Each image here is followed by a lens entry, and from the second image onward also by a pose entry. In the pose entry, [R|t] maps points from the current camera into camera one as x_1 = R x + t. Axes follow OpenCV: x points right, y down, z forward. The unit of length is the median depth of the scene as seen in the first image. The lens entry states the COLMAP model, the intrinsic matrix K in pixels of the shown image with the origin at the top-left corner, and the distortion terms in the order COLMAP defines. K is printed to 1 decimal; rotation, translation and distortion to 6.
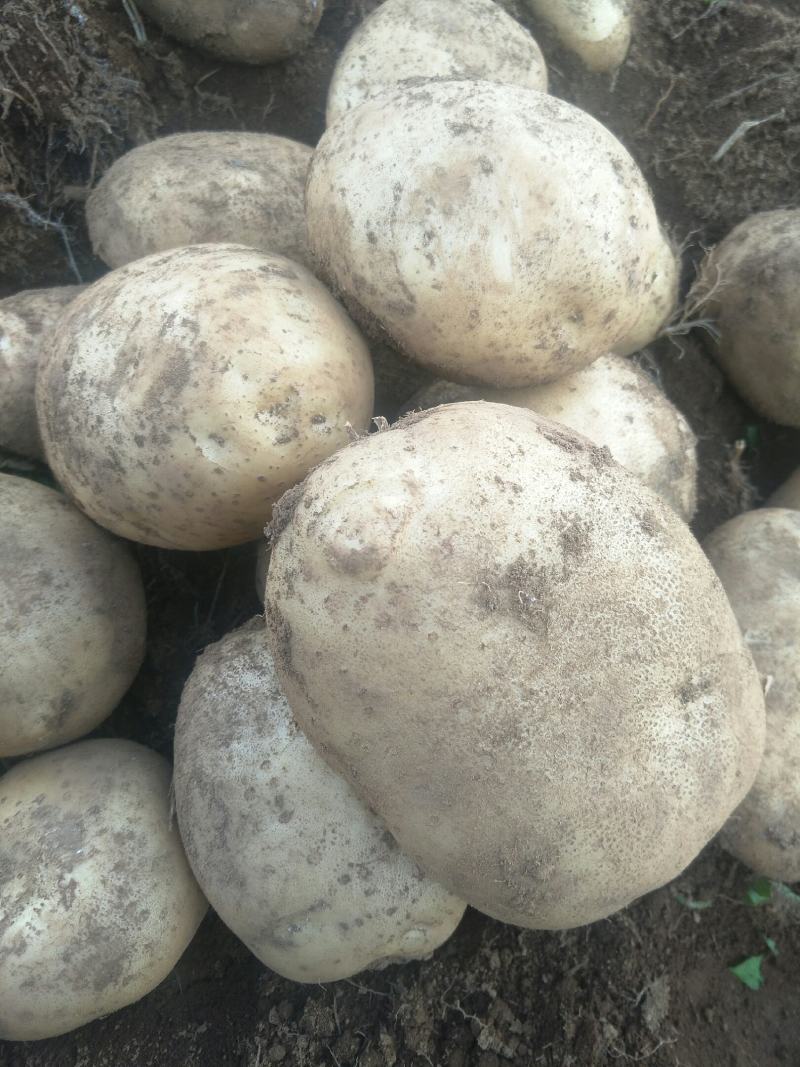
lens RADIAL K [[941.6, 0, 400.0], [0, 941.6, 533.5], [0, 0, 1]] dist [0.010732, -0.012296]
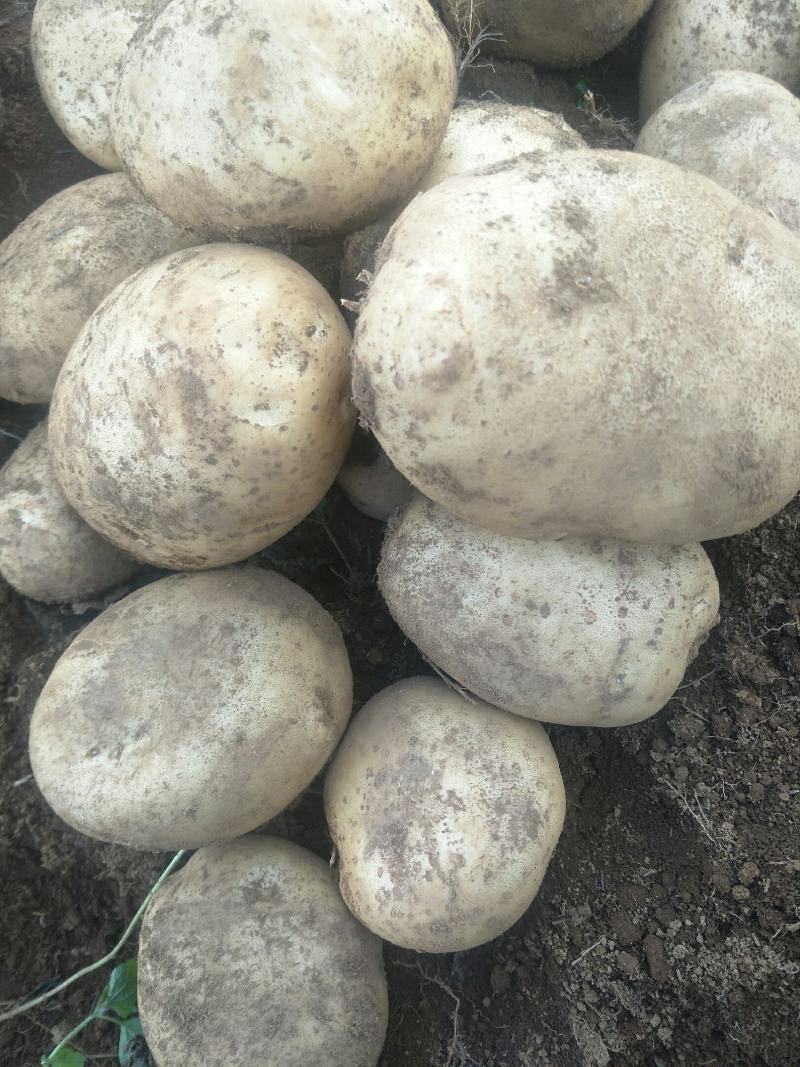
lens RADIAL K [[947.6, 0, 417.2], [0, 947.6, 532.5], [0, 0, 1]] dist [-0.006359, 0.012522]
pose [[0.706884, -0.707259, 0.009989, -0.173402], [0.704158, 0.704980, 0.084645, 0.033646], [-0.066908, -0.052801, 0.996361, -0.093474]]
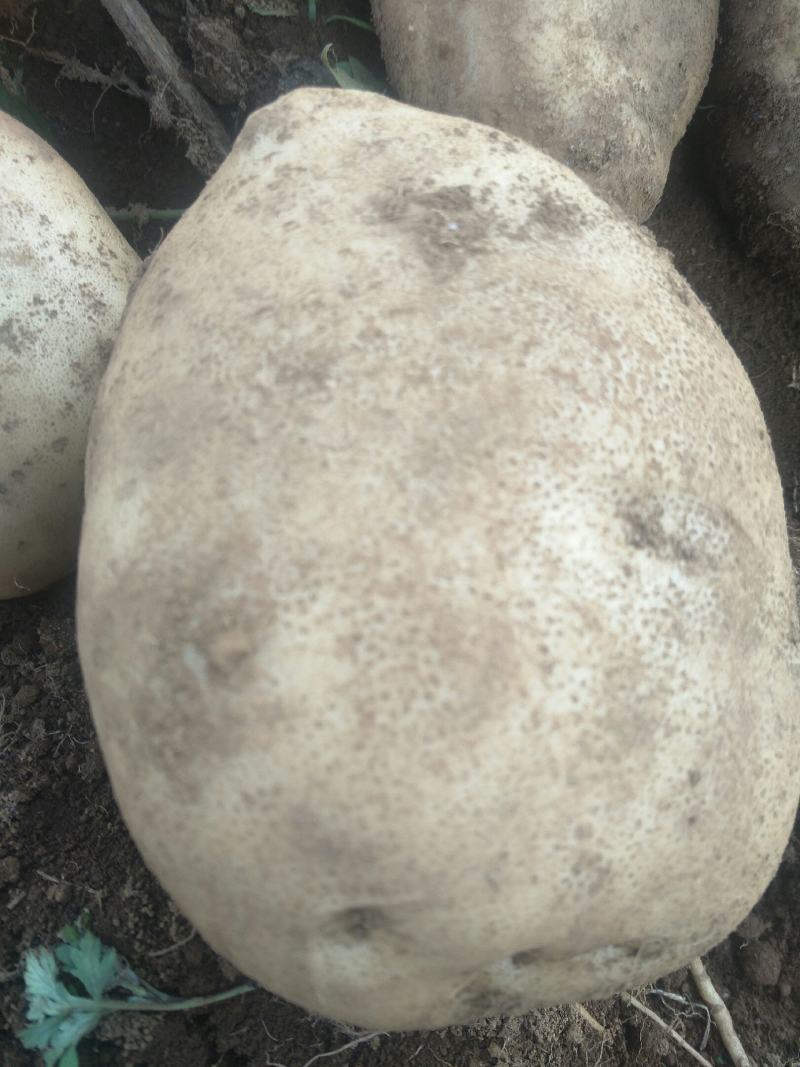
lens RADIAL K [[932.7, 0, 444.0], [0, 932.7, 557.1], [0, 0, 1]] dist [0.042007, 0.007494]
pose [[0.862903, 0.346595, -0.367790, 0.344323], [-0.493014, 0.737273, -0.461915, 0.409100], [0.111065, 0.579914, 0.807072, 0.474285]]
